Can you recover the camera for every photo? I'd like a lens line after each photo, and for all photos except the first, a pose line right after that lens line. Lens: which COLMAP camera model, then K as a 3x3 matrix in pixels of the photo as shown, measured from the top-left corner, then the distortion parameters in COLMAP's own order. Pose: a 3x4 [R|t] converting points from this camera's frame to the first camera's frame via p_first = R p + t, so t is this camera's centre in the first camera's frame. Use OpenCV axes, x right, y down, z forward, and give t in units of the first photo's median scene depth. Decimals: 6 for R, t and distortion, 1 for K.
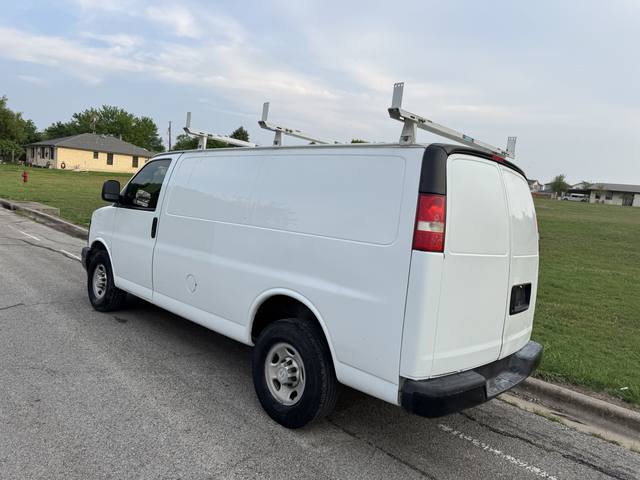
lens RADIAL K [[477.5, 0, 320.0], [0, 477.5, 240.0], [0, 0, 1]] dist [0.003591, -0.001171]
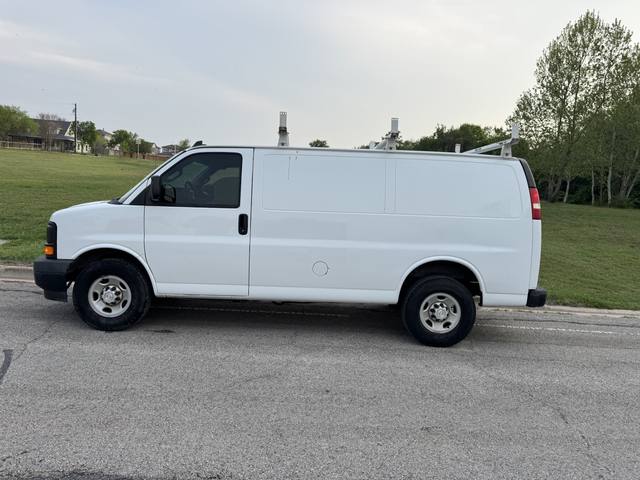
lens RADIAL K [[477.5, 0, 320.0], [0, 477.5, 240.0], [0, 0, 1]] dist [0.003591, -0.001171]
pose [[0.682295, -0.130570, 0.719322, -1.296005], [0.070229, 0.991077, 0.113285, -0.127783], [-0.727696, -0.026777, 0.685377, 0.260607]]
